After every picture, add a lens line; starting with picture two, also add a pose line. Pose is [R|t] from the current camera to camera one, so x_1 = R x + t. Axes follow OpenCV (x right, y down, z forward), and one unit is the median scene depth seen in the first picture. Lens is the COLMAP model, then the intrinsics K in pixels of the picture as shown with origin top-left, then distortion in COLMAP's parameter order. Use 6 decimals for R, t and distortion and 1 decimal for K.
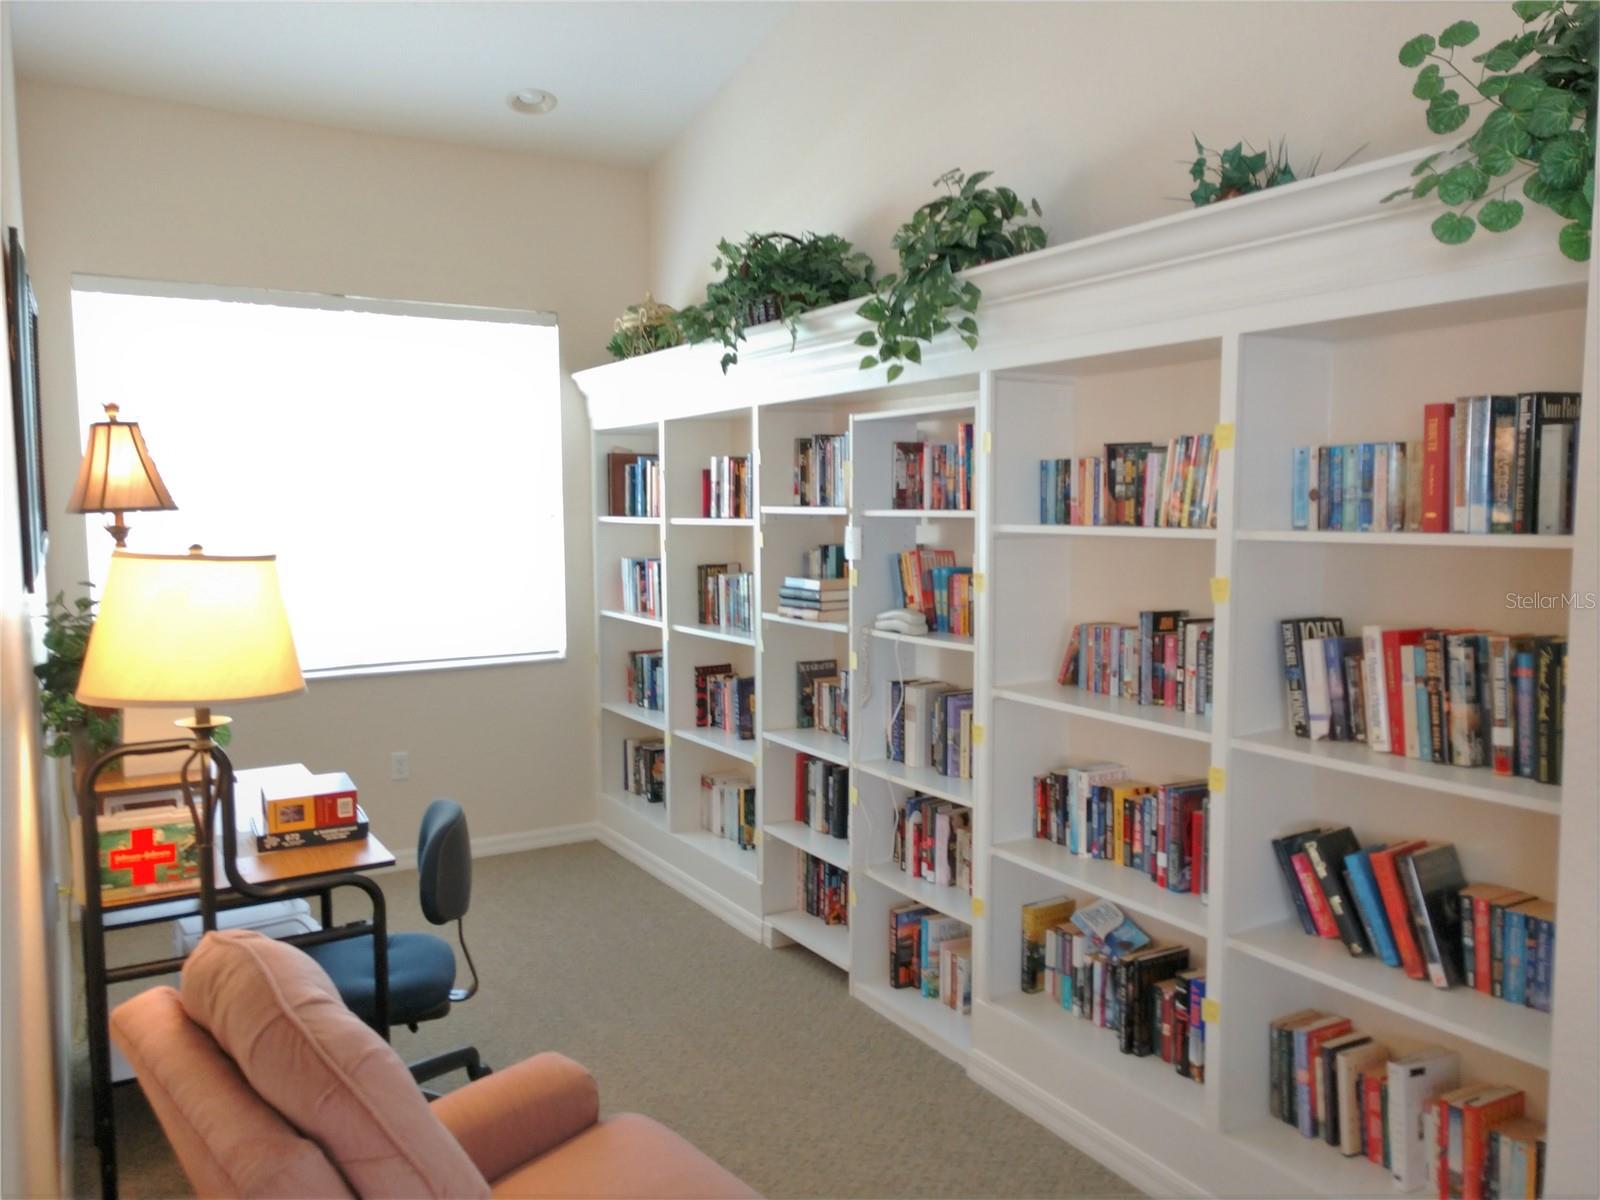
lens RADIAL K [[1242.0, 0, 803.8], [0, 1242.0, 598.4], [0, 0, 1]] dist [0.004516, 0.030202]
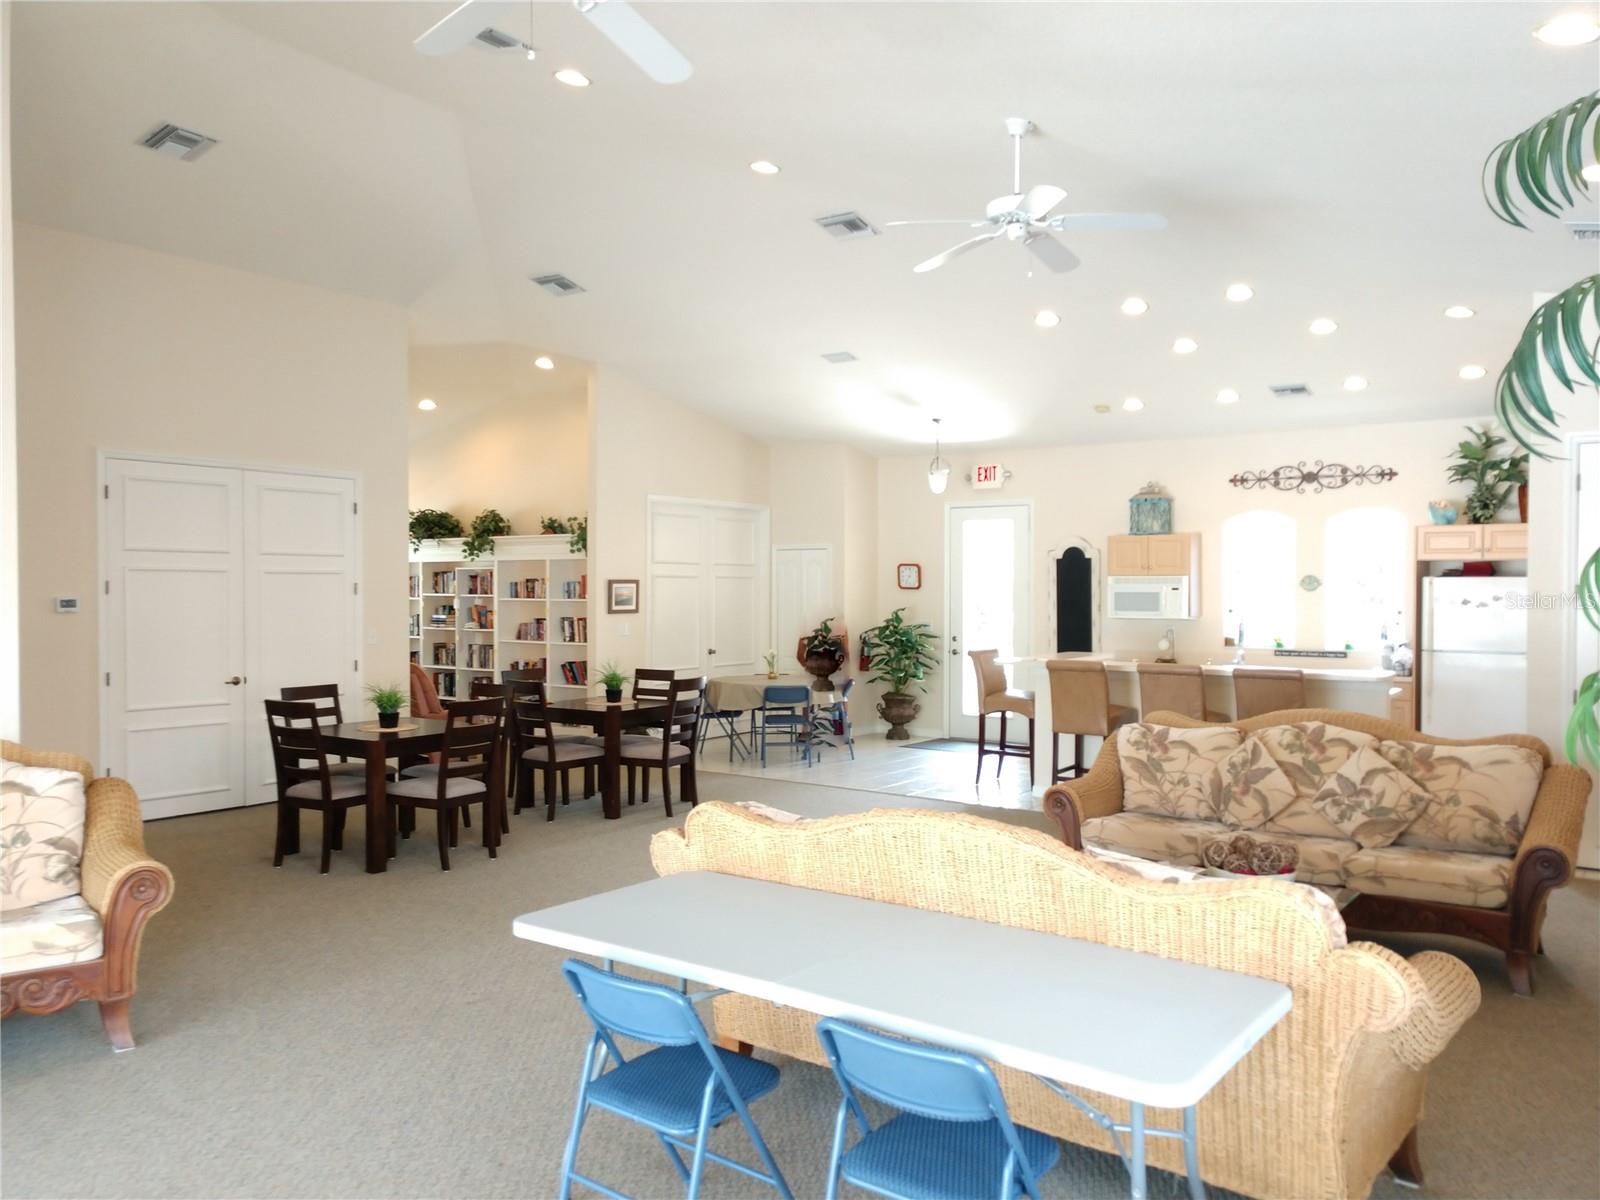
lens RADIAL K [[1242.0, 0, 803.9], [0, 1242.0, 599.2], [0, 0, 1]] dist [0.004516, 0.030202]
pose [[0.919661, -0.002592, 0.392705, -0.479473], [0.028072, 0.997854, -0.059156, 0.193681], [-0.391709, 0.065427, 0.917760, -2.849982]]
